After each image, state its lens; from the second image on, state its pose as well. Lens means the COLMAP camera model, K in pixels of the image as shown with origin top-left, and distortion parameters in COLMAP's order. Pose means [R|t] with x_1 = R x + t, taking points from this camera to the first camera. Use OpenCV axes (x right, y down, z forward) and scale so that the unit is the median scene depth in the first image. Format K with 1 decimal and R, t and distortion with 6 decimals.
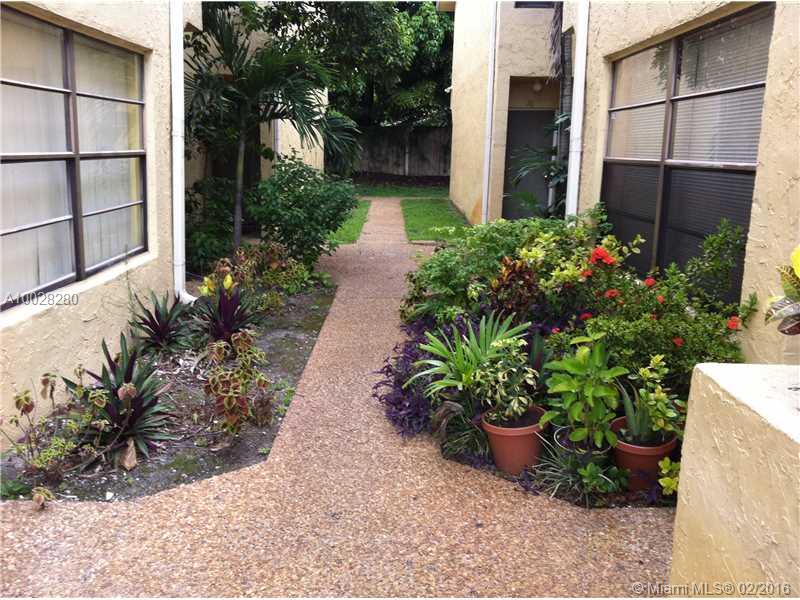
lens RADIAL K [[796.5, 0, 400.0], [0, 796.5, 300.0], [0, 0, 1]] dist [0.118673, -0.006994]
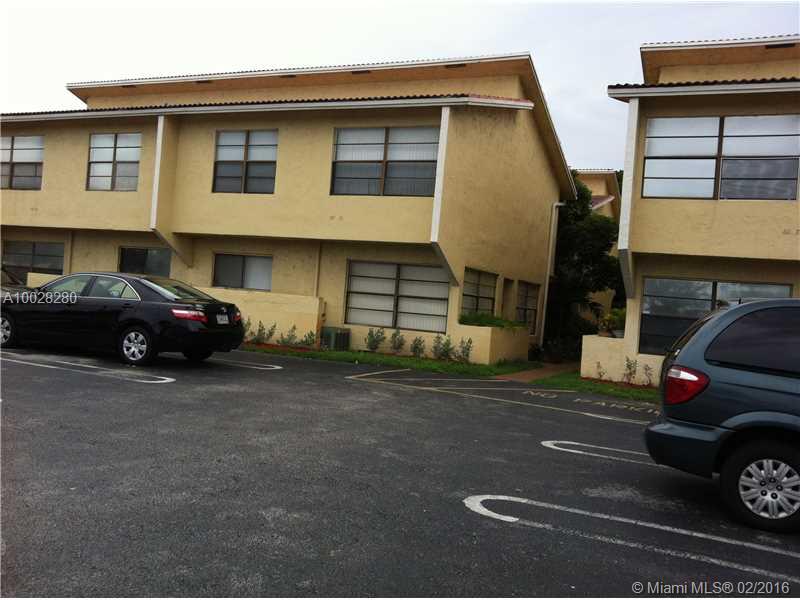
lens RADIAL K [[756.2, 0, 386.5], [0, 756.2, 301.4], [0, 0, 1]] dist [0.010254, -0.073892]
pose [[0.910435, 0.066951, -0.408198, 0.729905], [-0.151326, 0.972318, -0.178039, 0.765343], [0.384979, 0.223864, 0.895364, -3.618015]]
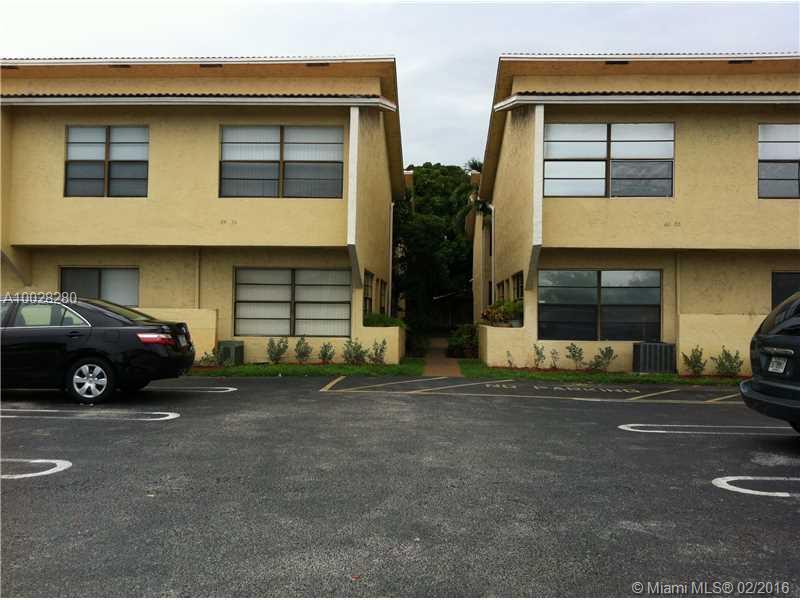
lens RADIAL K [[756.2, 0, 386.5], [0, 756.2, 301.4], [0, 0, 1]] dist [0.010254, -0.073892]
pose [[0.999709, 0.001734, -0.024078, -0.240267], [-0.006760, 0.977620, -0.210270, 0.811911], [0.023175, 0.210372, 0.977347, -3.748329]]
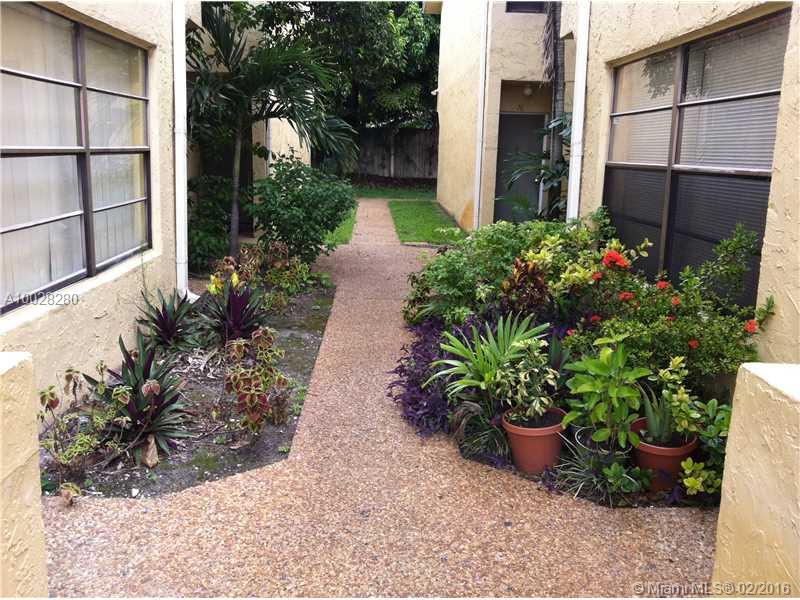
lens RADIAL K [[802.6, 0, 400.0], [0, 802.6, 300.0], [0, 0, 1]] dist [0.107823, -0.006326]
pose [[0.999444, 0.011625, 0.031239, -0.050471], [-0.011501, 0.999925, -0.004146, 0.004380], [-0.031285, 0.003785, 0.999503, -0.006419]]
